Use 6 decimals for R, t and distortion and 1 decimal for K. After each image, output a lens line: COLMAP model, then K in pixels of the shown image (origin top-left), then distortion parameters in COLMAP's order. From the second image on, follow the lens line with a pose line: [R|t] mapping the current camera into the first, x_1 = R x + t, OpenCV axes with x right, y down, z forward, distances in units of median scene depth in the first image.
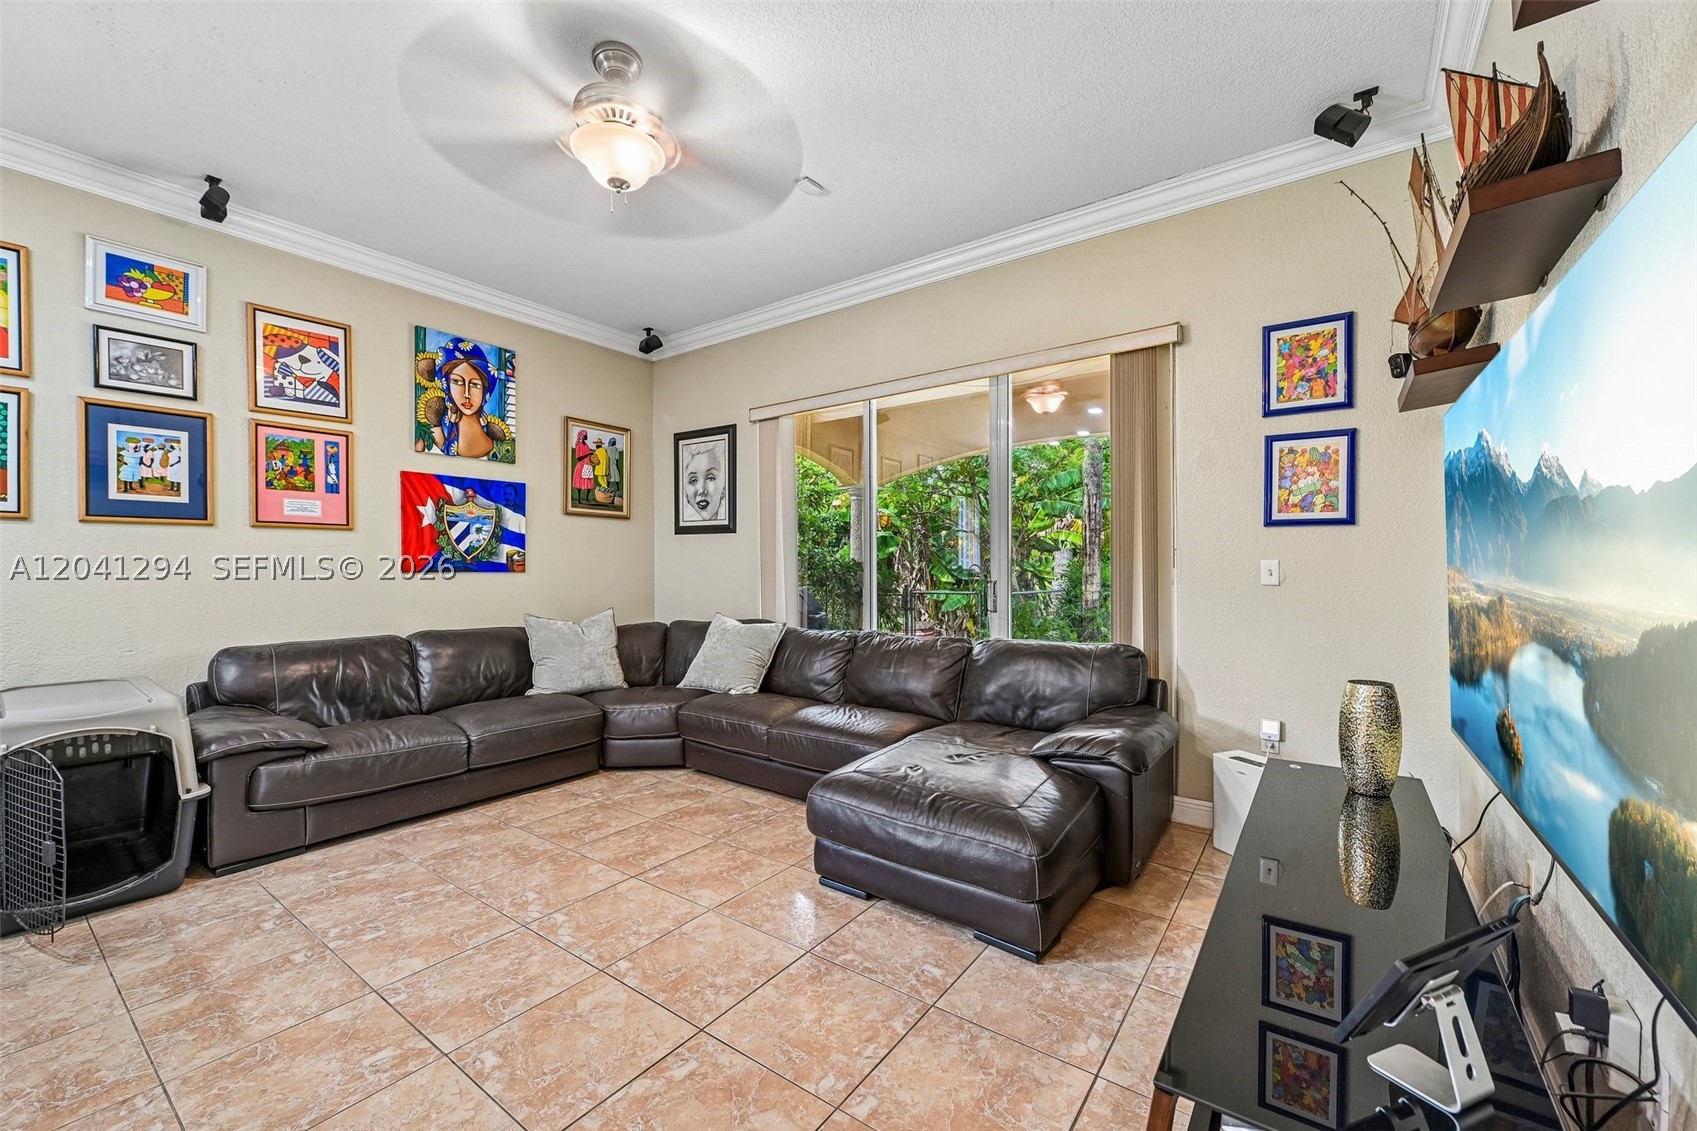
lens RADIAL K [[675.4, 0, 842.8], [0, 675.4, 568.9], [0, 0, 1]] dist [-0.007693, -0.001060]
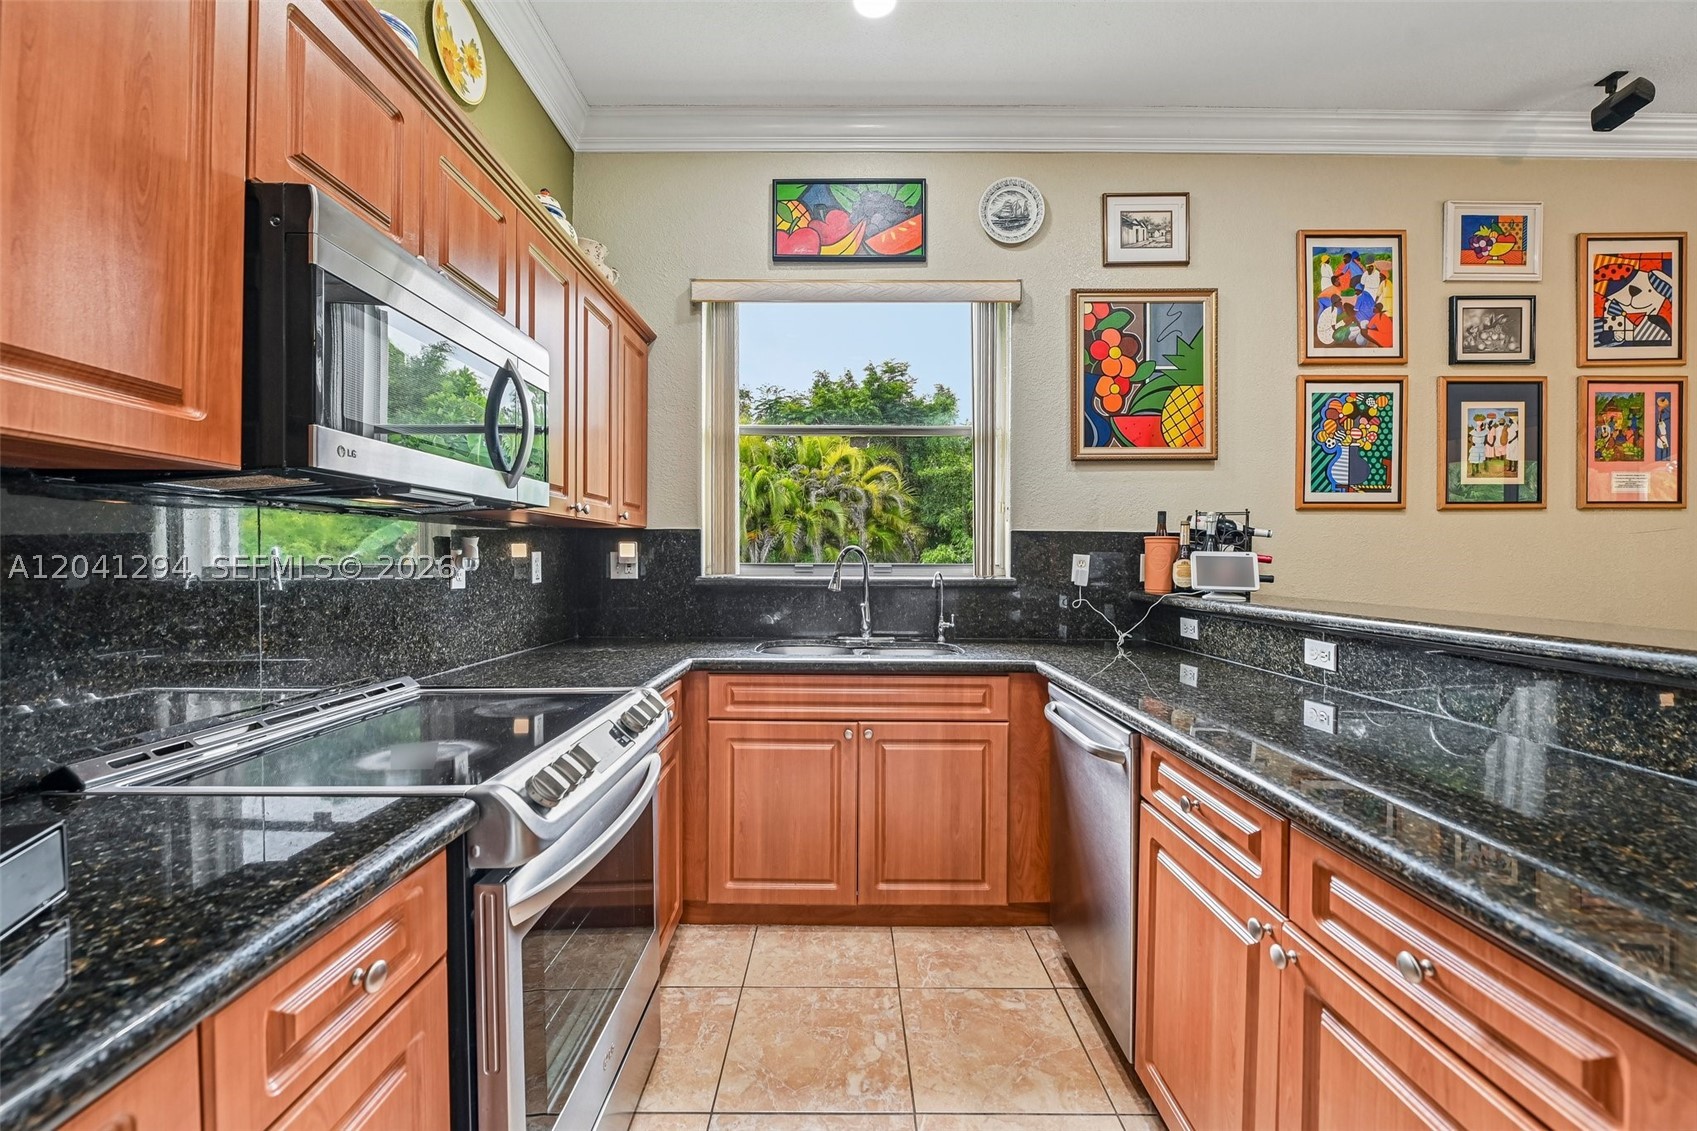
lens RADIAL K [[675.4, 0, 842.6], [0, 675.4, 565.2], [0, 0, 1]] dist [-0.007693, -0.001060]
pose [[0.586843, 0.010787, -0.809629, -0.625533], [-0.002353, 0.999930, 0.011617, -0.001817], [0.809697, -0.004912, 0.586827, -0.168607]]
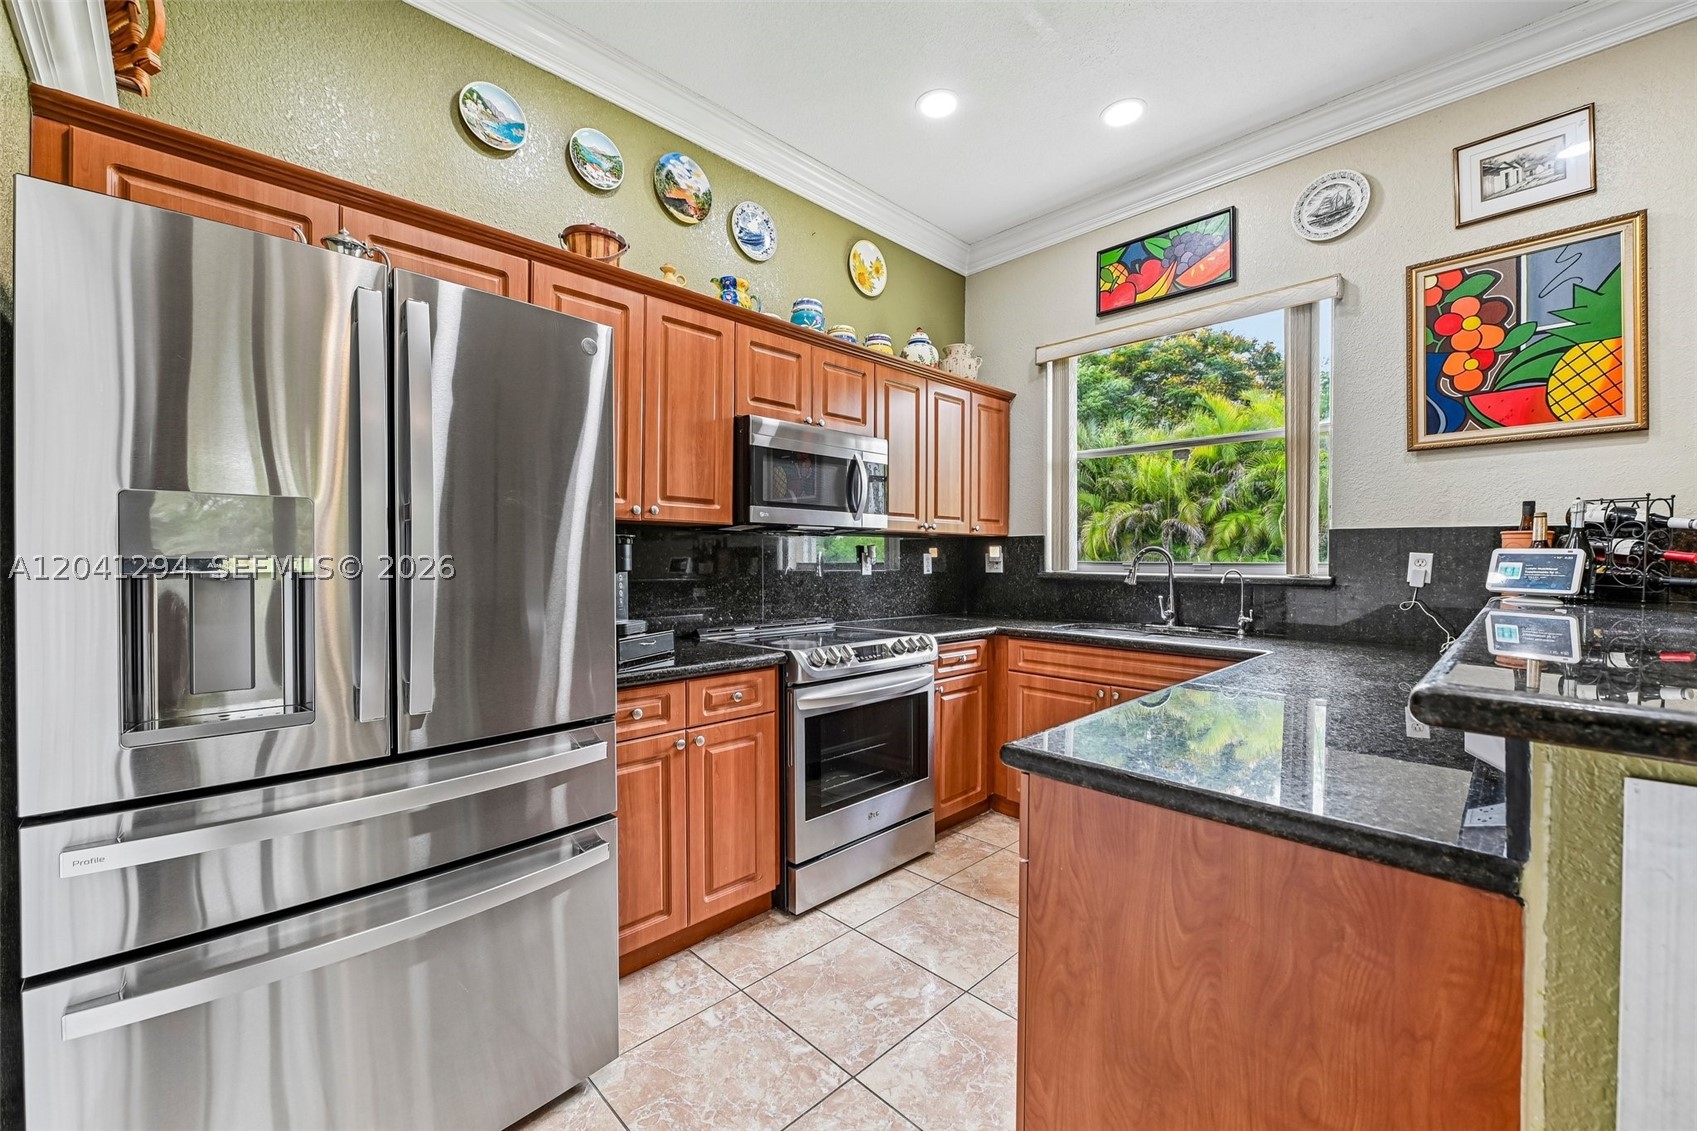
lens RADIAL K [[675.4, 0, 845.7], [0, 675.4, 565.6], [0, 0, 1]] dist [-0.007693, -0.001060]
pose [[-0.164492, 0.011519, -0.986311, -0.338878], [0.000094, 0.999932, 0.011662, -0.000547], [0.986378, 0.001825, -0.164482, 0.001877]]
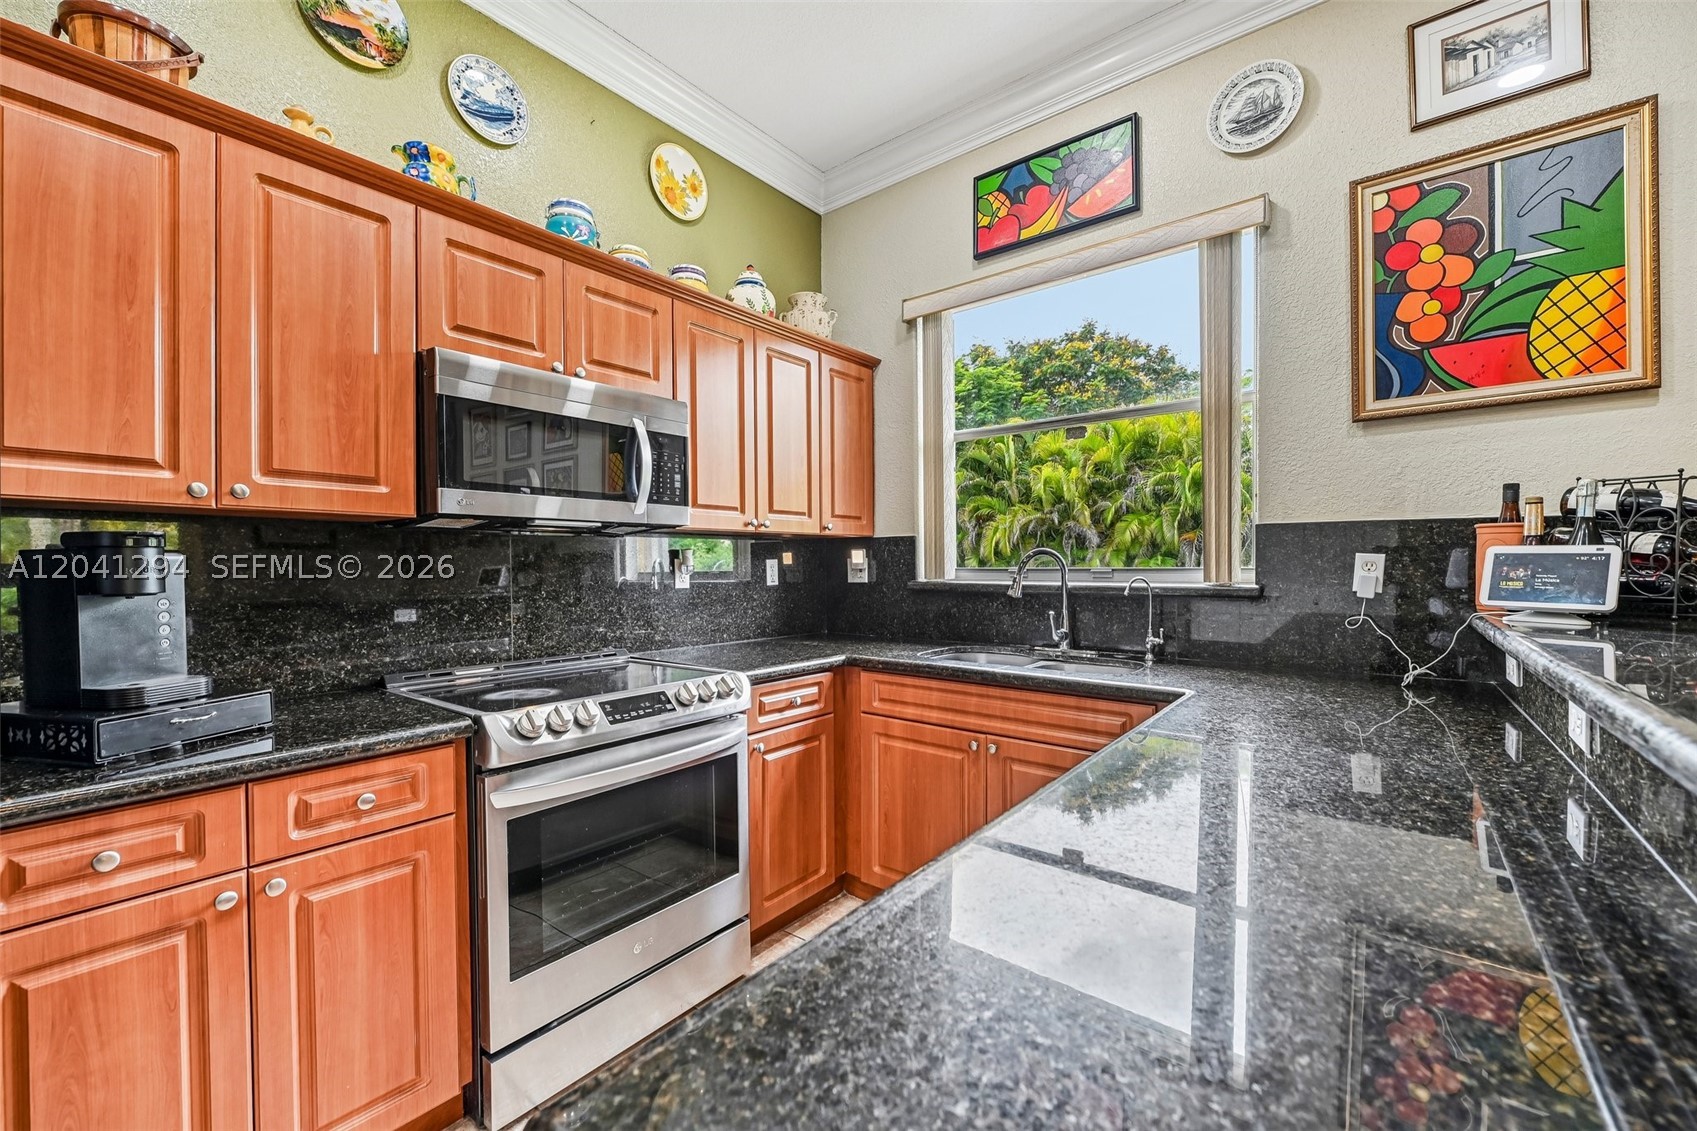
lens RADIAL K [[675.4, 0, 844.7], [0, 675.4, 576.5], [0, 0, 1]] dist [-0.007693, -0.001060]
pose [[-0.044107, 0.020195, -0.998823, -0.539826], [0.008784, 0.999765, 0.019826, -0.001221], [0.998988, -0.007900, -0.044274, 0.070148]]
